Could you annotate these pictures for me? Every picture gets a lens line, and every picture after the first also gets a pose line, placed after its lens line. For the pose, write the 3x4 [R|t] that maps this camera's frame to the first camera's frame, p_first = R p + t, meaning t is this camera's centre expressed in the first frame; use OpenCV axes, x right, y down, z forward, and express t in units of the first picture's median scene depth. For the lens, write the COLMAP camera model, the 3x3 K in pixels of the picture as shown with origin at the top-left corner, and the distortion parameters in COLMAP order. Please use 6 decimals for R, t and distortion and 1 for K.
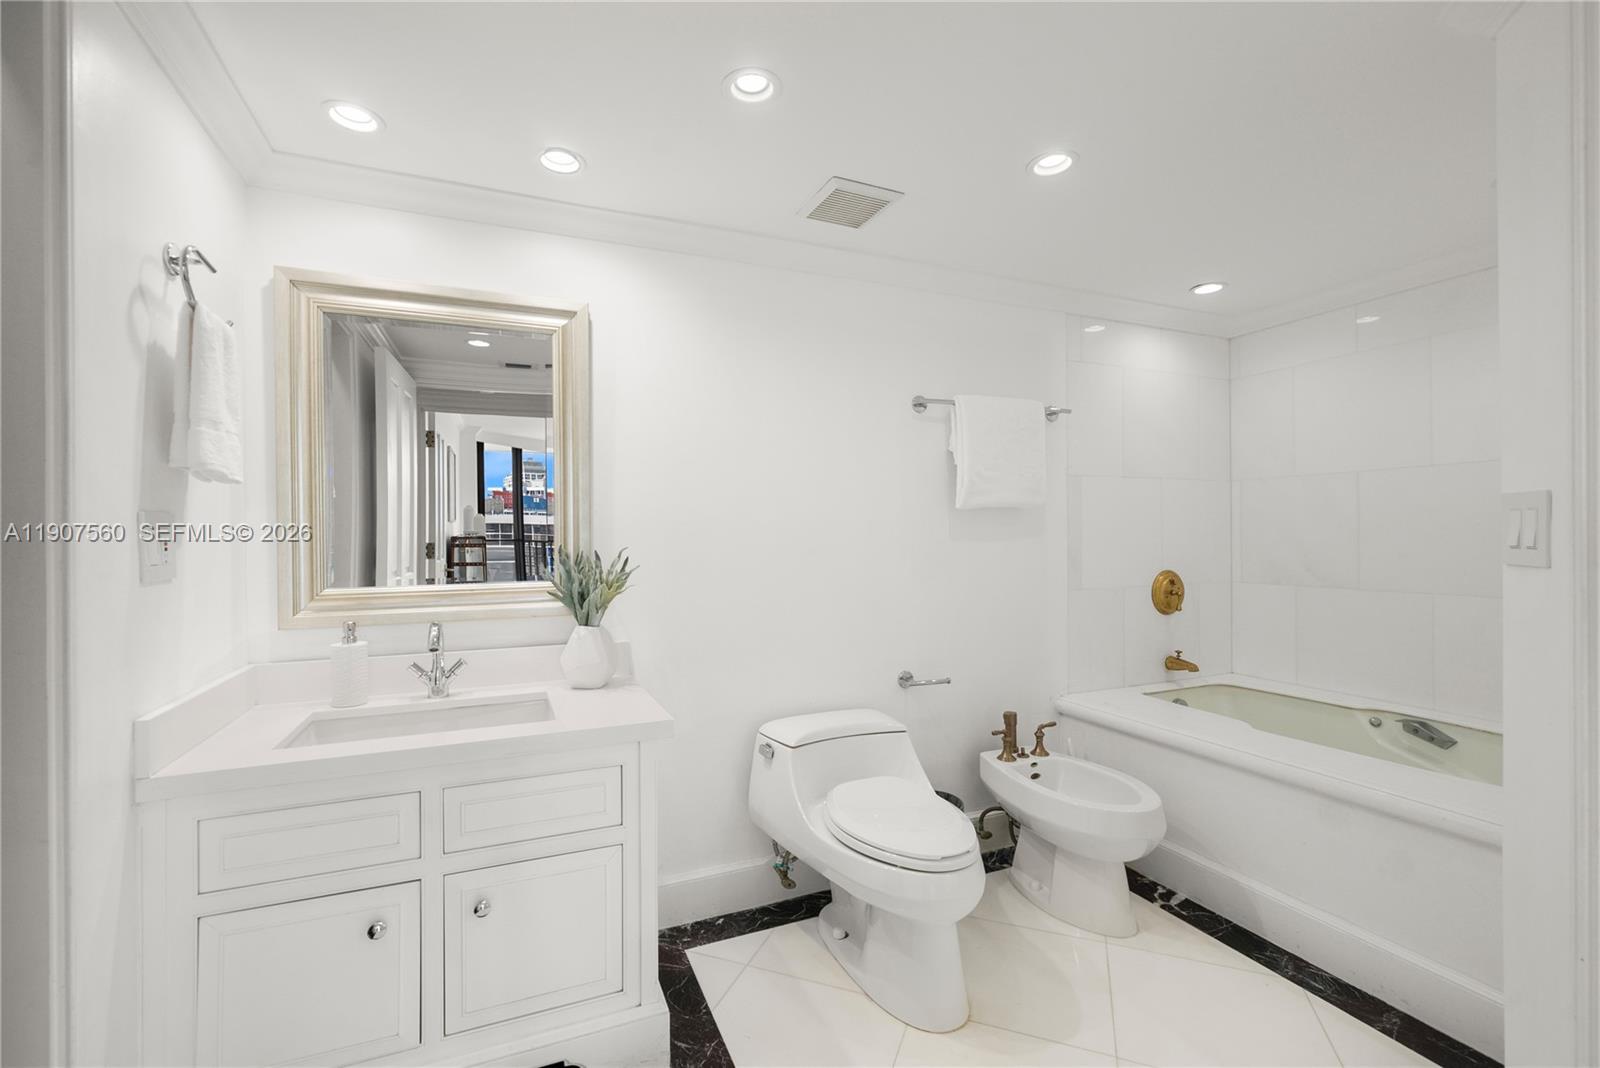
lens RADIAL K [[690.4, 0, 802.6], [0, 690.4, 537.7], [0, 0, 1]] dist [0.004424, 0.000192]
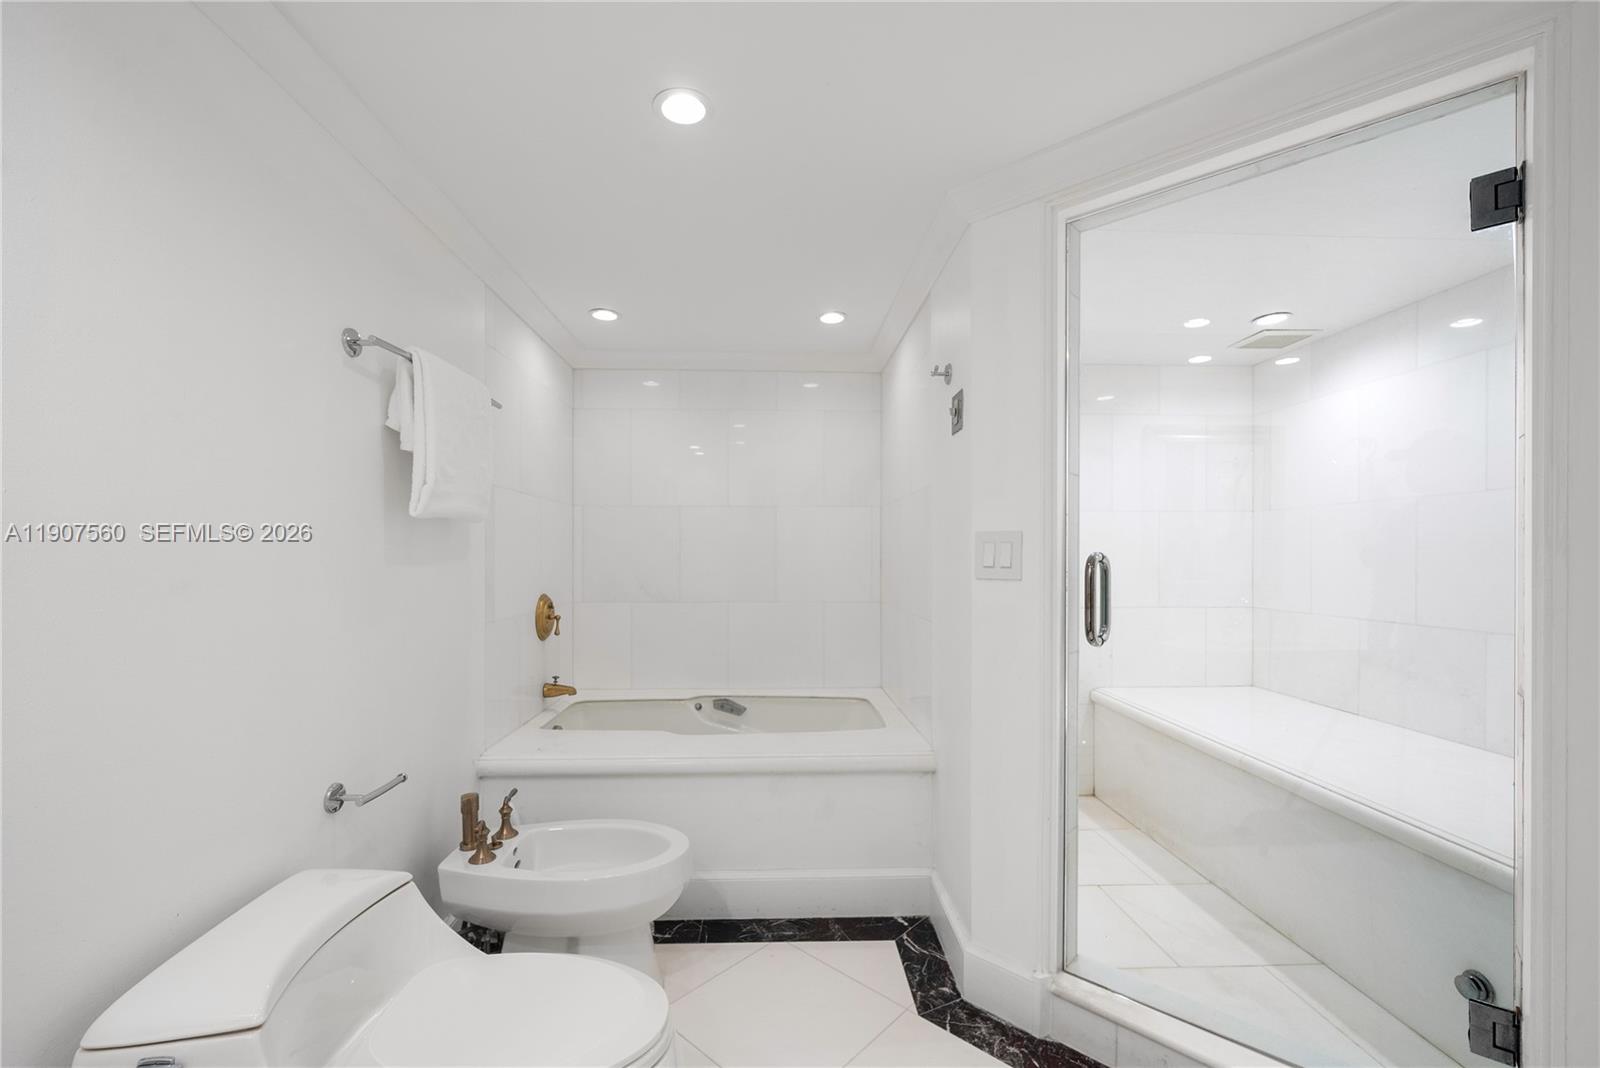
lens RADIAL K [[657.5, 0, 804.7], [0, 657.5, 555.5], [0, 0, 1]] dist [-0.003740, -0.000145]
pose [[0.370121, 0.005140, 0.928969, -0.224291], [-0.000837, 0.999986, -0.005199, -0.001665], [-0.928983, 0.001147, 0.370121, 0.405242]]
